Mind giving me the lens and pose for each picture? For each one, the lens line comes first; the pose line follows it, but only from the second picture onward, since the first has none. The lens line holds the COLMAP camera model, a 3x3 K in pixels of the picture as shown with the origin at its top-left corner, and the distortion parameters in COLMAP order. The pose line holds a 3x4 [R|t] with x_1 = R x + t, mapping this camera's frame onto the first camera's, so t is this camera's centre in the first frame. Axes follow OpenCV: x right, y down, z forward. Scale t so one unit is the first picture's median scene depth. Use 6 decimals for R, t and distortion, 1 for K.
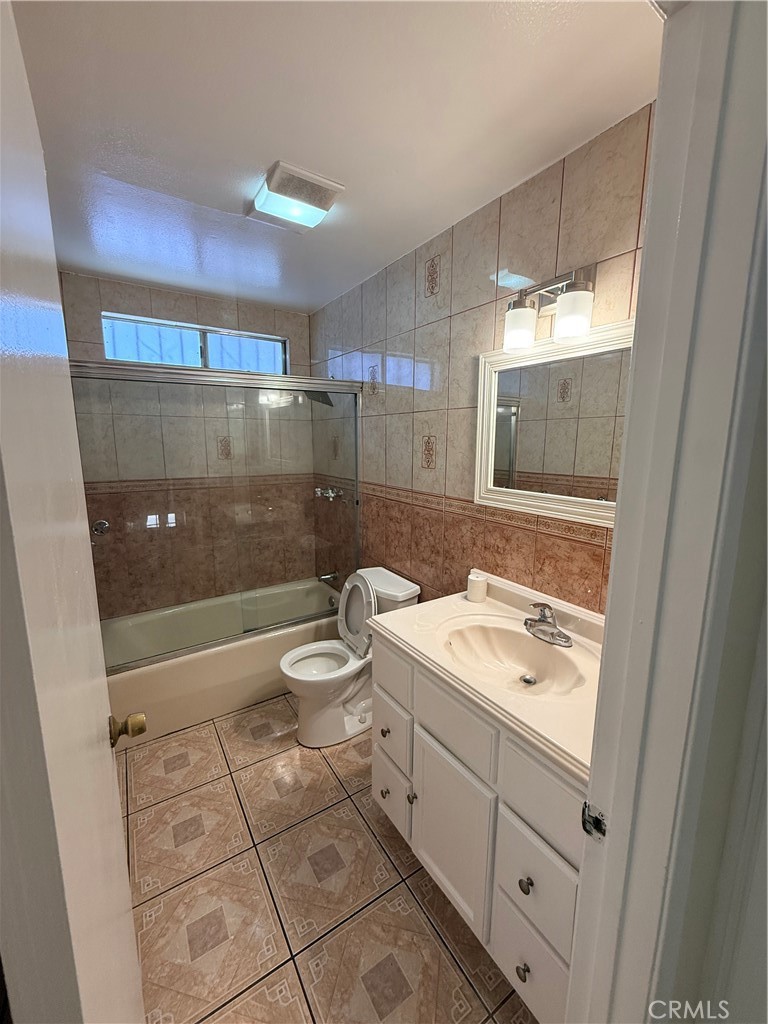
lens RADIAL K [[409.3, 0, 384.9], [0, 409.3, 508.1], [0, 0, 1]] dist [-0.001182, -0.000194]
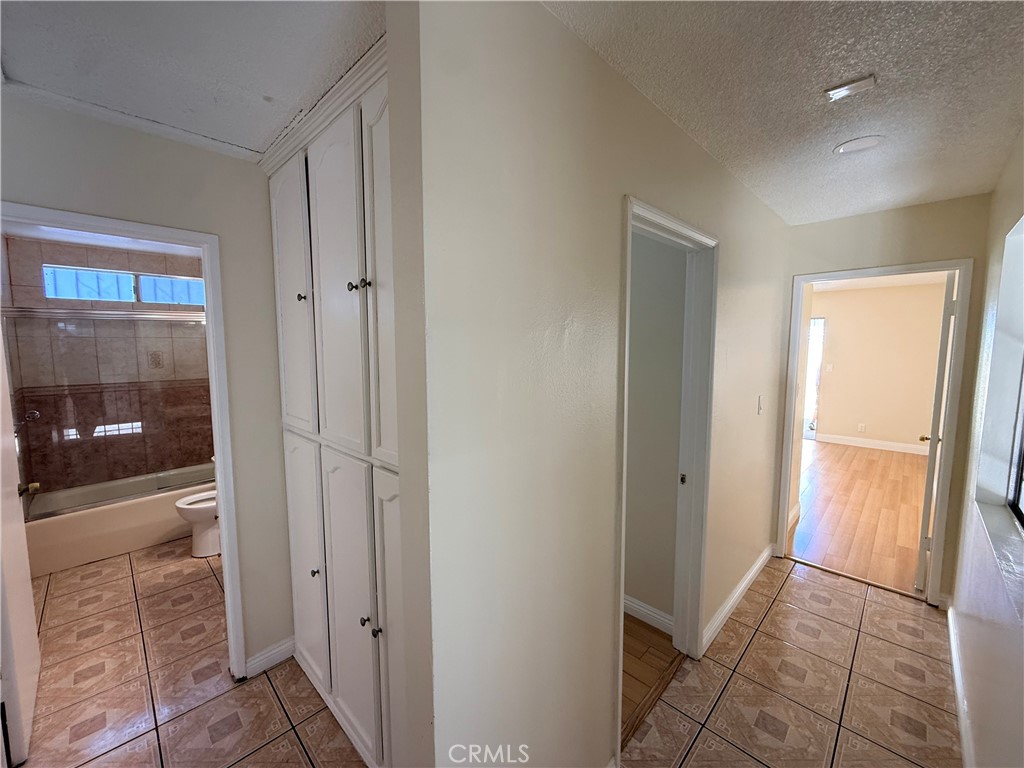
lens RADIAL K [[409.3, 0, 508.0], [0, 409.3, 382.5], [0, 0, 1]] dist [-0.001182, -0.000194]
pose [[0.976989, -0.033196, 0.210688, 0.509525], [0.048767, 0.996414, -0.069146, 0.085354], [-0.207637, 0.077829, 0.975105, -0.606487]]
